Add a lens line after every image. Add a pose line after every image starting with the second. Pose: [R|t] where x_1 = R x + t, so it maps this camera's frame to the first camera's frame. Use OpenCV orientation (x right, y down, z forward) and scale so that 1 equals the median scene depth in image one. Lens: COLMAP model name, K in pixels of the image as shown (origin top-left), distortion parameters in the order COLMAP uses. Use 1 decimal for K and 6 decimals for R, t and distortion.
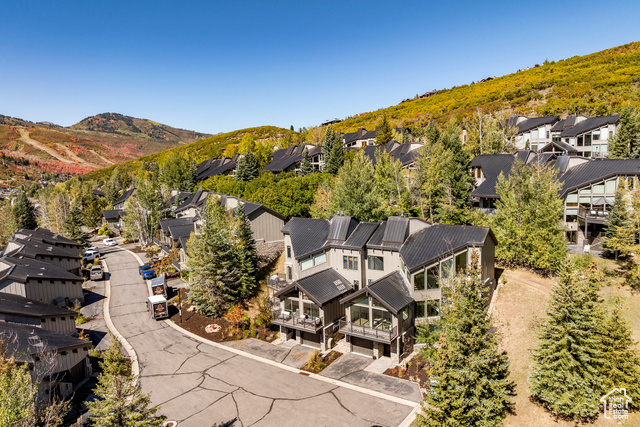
lens RADIAL K [[449.3, 0, 320.0], [0, 449.3, 213.5], [0, 0, 1]] dist [-0.036160, 0.000816]
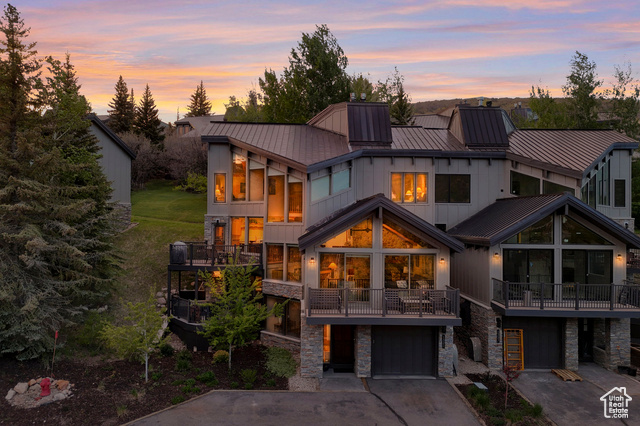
lens RADIAL K [[466.8, 0, 320.0], [0, 466.8, 213.0], [0, 0, 1]] dist [0.073558, -0.058897]
pose [[0.802636, 0.055505, 0.593881, -0.256482], [0.035031, 0.989556, -0.139831, 0.174014], [-0.595440, 0.133037, 0.792308, 0.575518]]
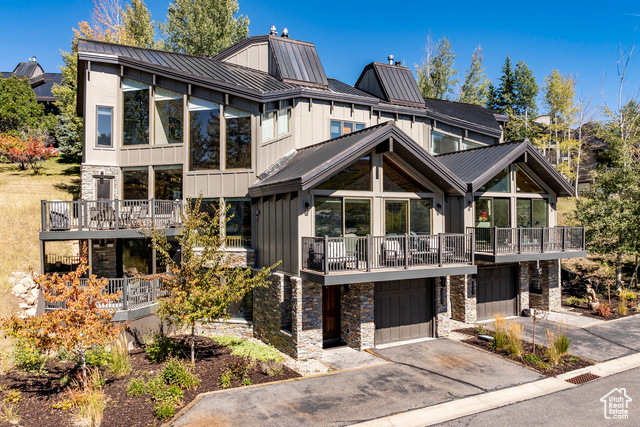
lens RADIAL K [[468.7, 0, 320.0], [0, 468.7, 213.5], [0, 0, 1]] dist [-0.027340, -0.000641]
pose [[0.454325, 0.048489, 0.889515, -0.281039], [0.103055, 0.988953, -0.106546, 0.191274], [-0.884855, 0.140075, 0.444309, 0.721754]]
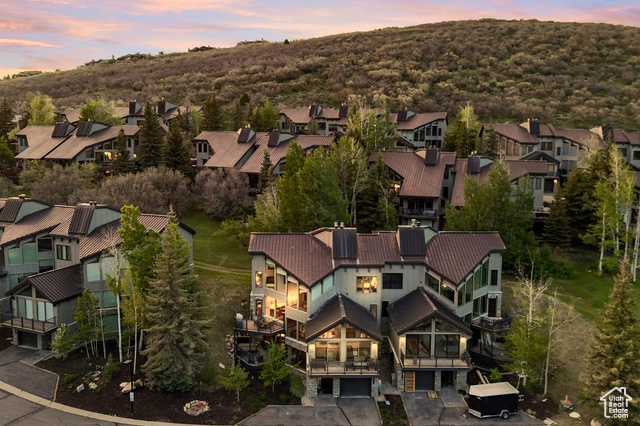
lens RADIAL K [[538.2, 0, 318.5], [0, 538.2, 197.6], [0, 0, 1]] dist [0.072746, -0.055069]
pose [[0.807029, -0.026292, 0.589926, -0.512205], [0.035634, 0.999356, -0.004209, -0.043857], [-0.589435, 0.024418, 0.807447, 0.201582]]
